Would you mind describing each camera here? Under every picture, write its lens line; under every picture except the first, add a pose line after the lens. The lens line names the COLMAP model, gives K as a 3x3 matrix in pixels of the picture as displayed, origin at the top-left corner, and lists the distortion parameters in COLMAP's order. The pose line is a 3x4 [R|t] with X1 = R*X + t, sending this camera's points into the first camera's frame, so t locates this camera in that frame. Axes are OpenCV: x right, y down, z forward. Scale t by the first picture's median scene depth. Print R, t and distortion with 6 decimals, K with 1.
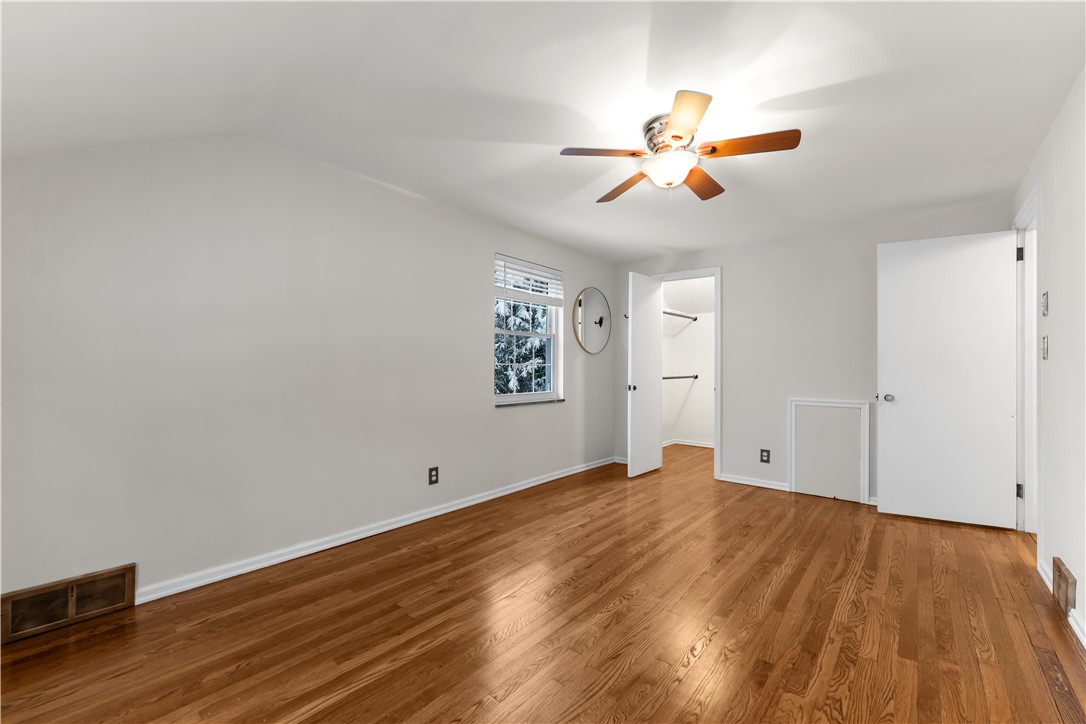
lens RADIAL K [[440.7, 0, 541.1], [0, 440.7, 368.2], [0, 0, 1]] dist [-0.000062, -0.000127]
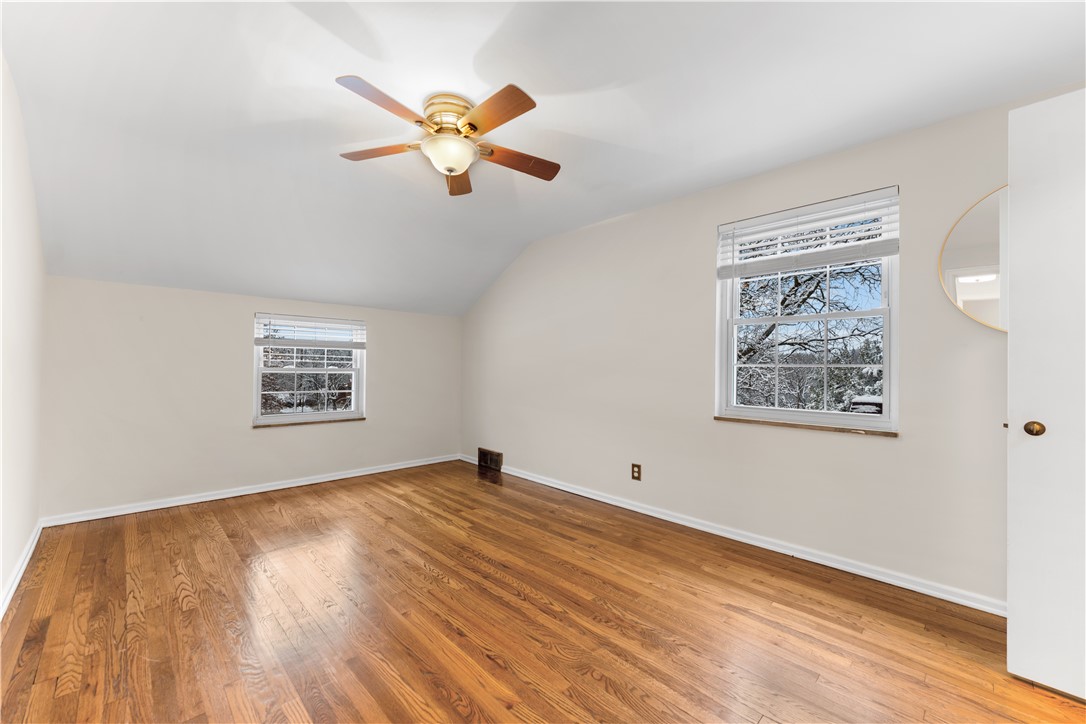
lens RADIAL K [[432.8, 0, 543.0], [0, 432.8, 362.0], [0, 0, 1]] dist [-0.000893, -0.000133]
pose [[-0.090608, -0.019477, -0.995696, 0.958148], [-0.013125, 0.999745, -0.018362, 0.005268], [0.995800, 0.011405, -0.090840, 1.033773]]
